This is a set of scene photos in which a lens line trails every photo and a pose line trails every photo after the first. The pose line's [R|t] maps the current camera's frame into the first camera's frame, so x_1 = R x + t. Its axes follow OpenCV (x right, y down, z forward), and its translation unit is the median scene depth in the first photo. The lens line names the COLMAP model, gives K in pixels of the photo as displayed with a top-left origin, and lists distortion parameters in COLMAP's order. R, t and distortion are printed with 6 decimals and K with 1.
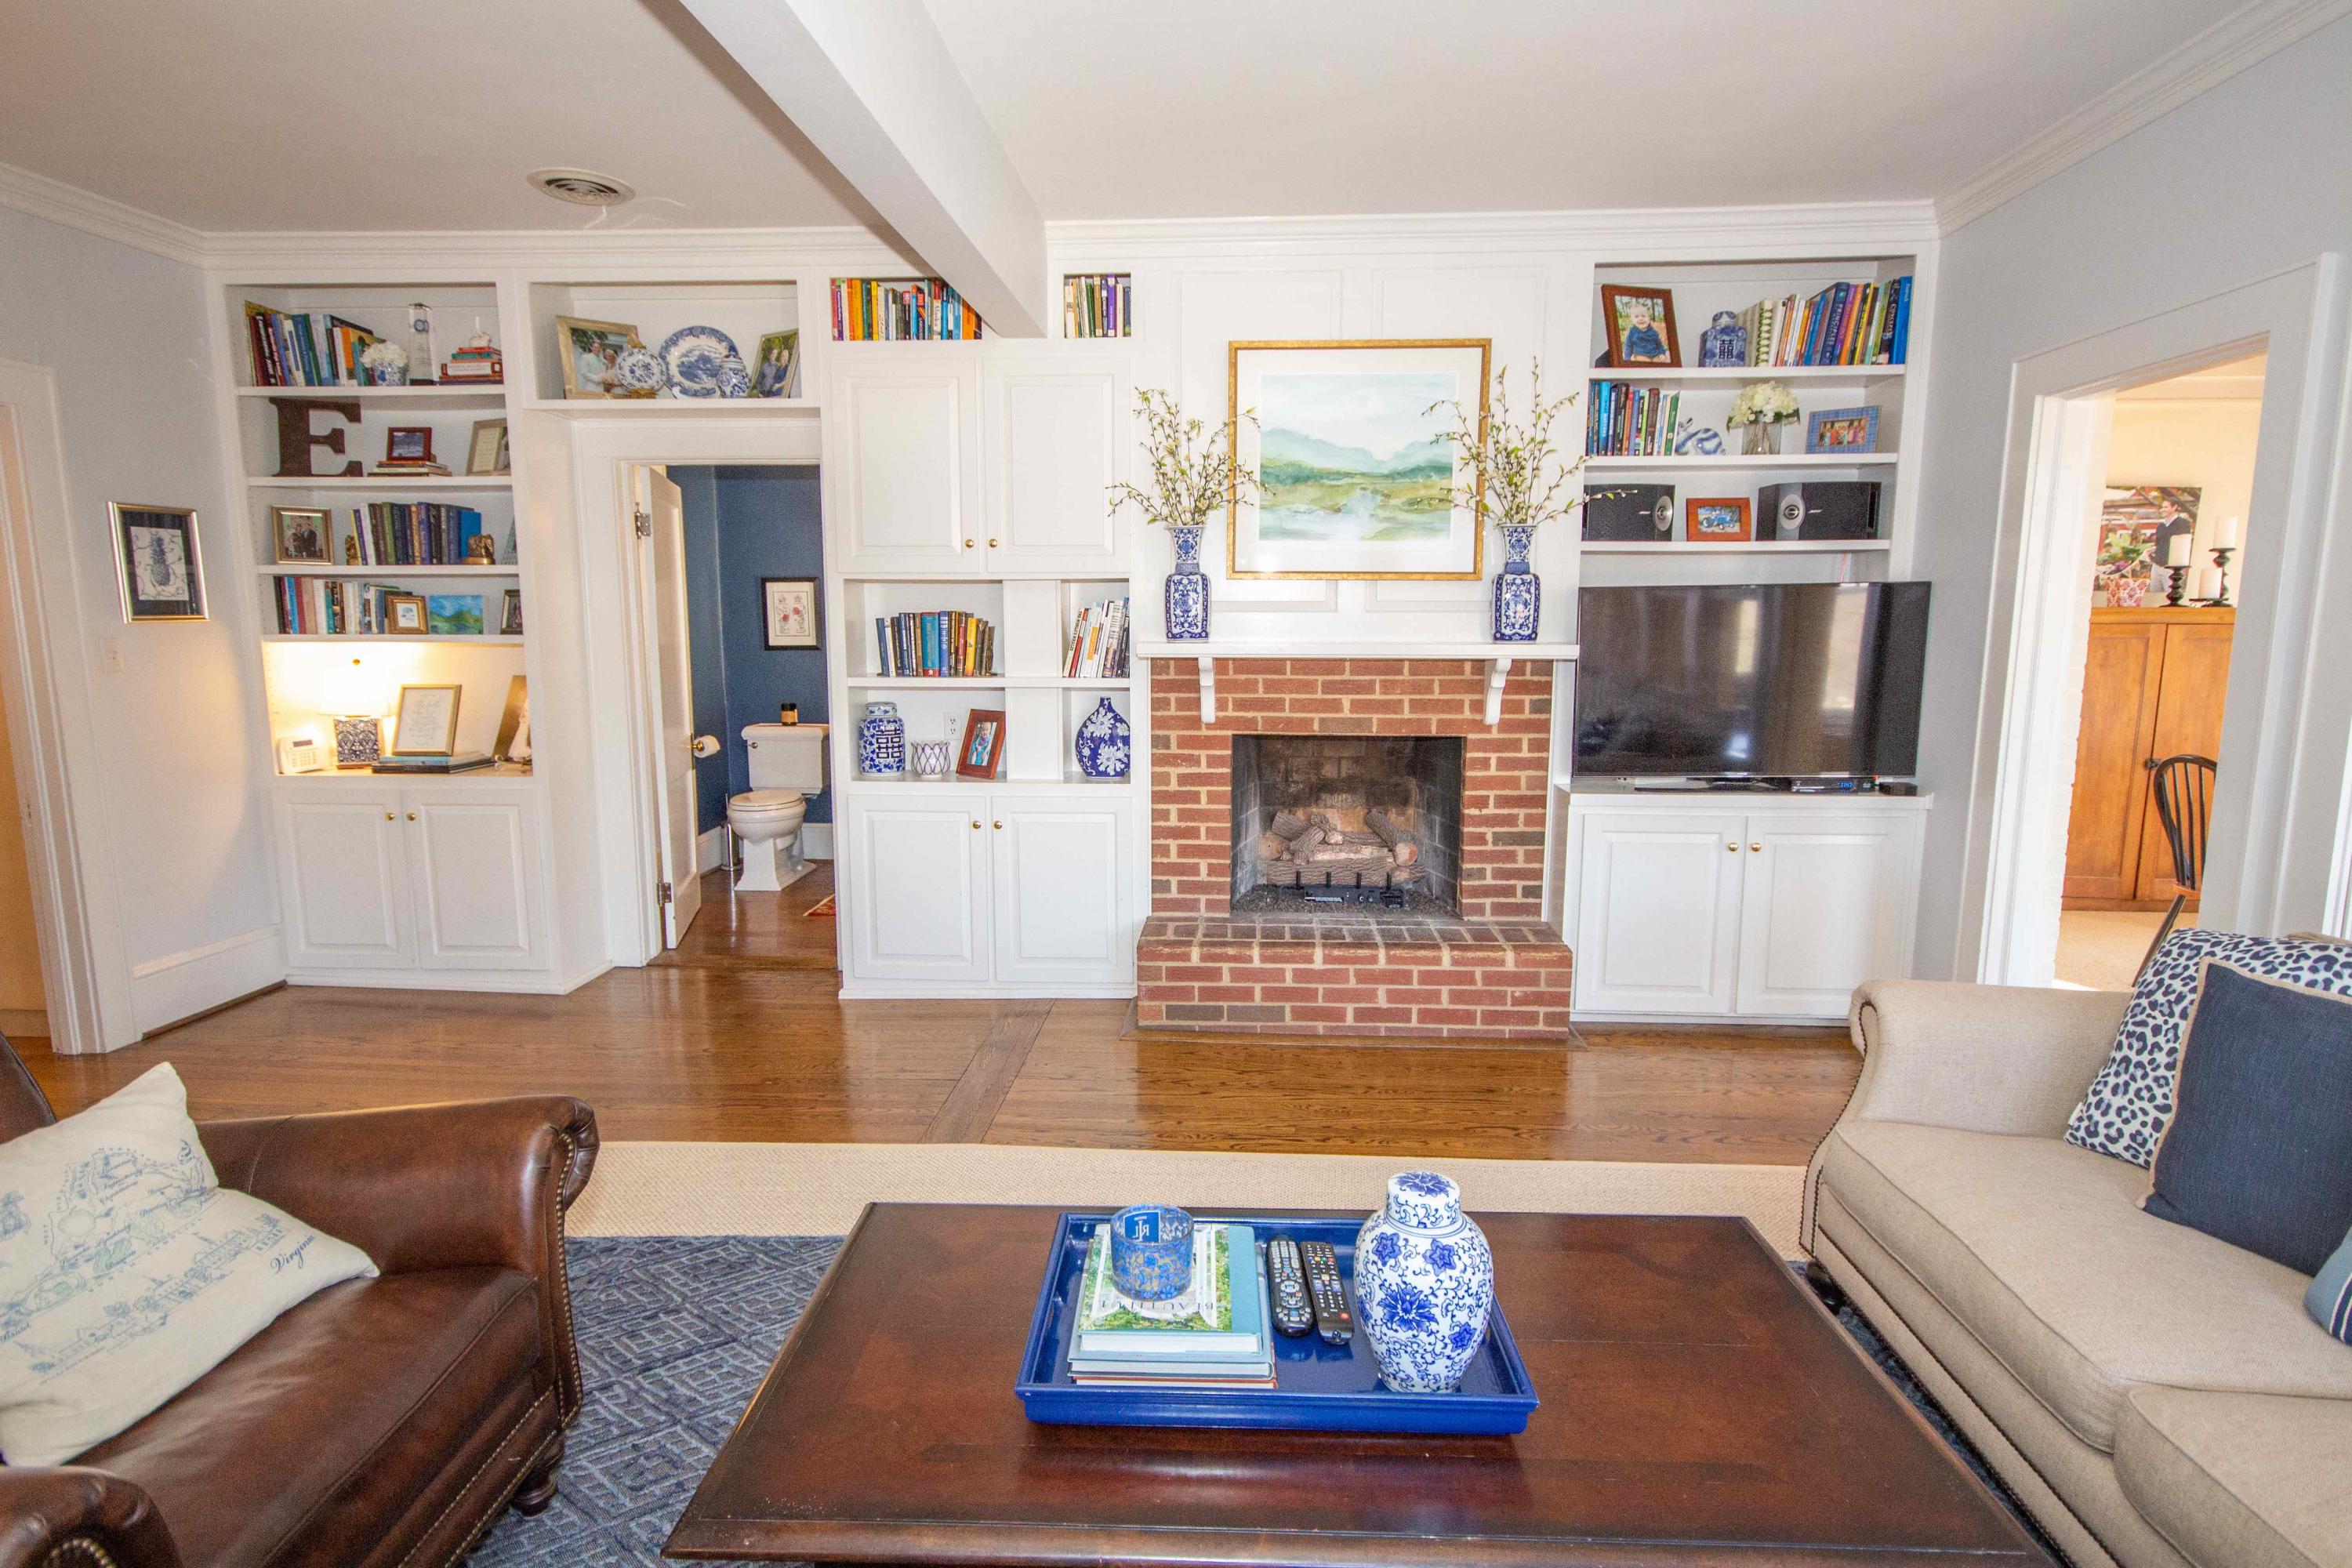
lens RADIAL K [[1245.2, 0, 1183.2], [0, 1245.2, 796.9], [0, 0, 1]] dist [0.000017, -0.000856]
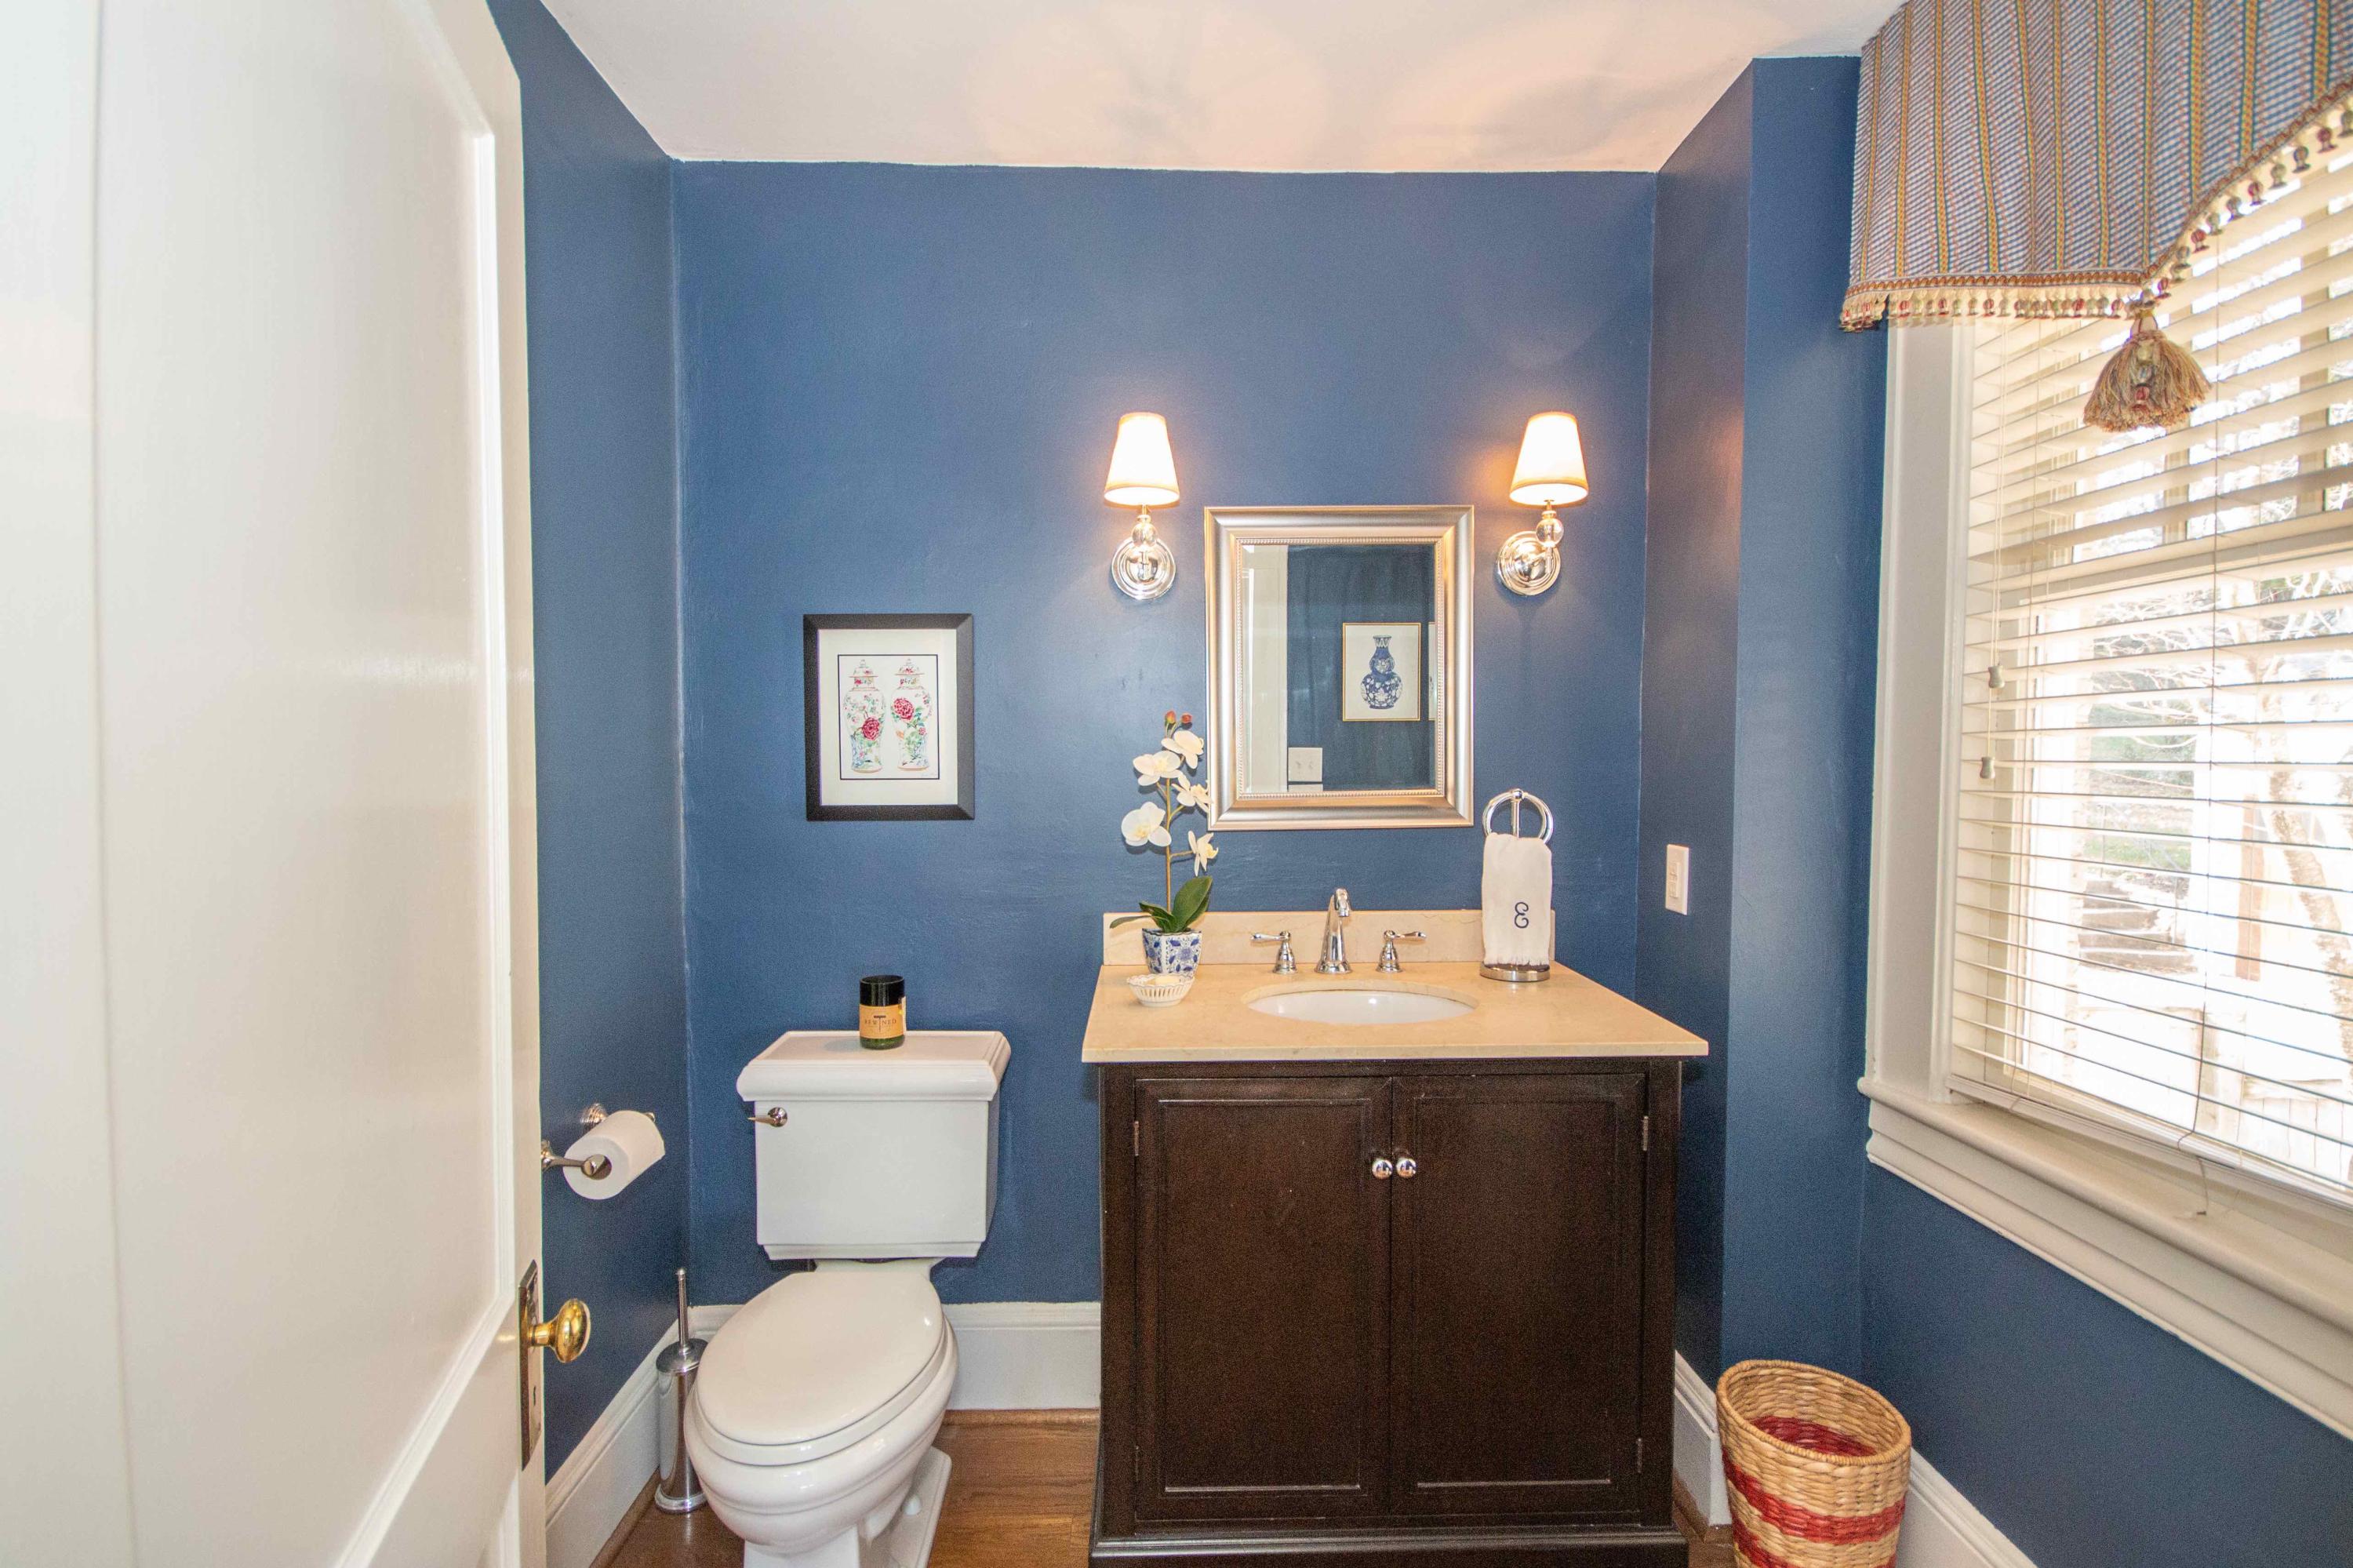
lens RADIAL K [[1093.6, 0, 1172.5], [0, 1093.6, 784.0], [0, 0, 1]] dist [0.012564, -0.011498]
pose [[0.997886, -0.003753, 0.064877, -0.255001], [0.010924, 0.993812, -0.110537, -0.092957], [-0.064060, 0.111012, 0.991752, 0.689727]]
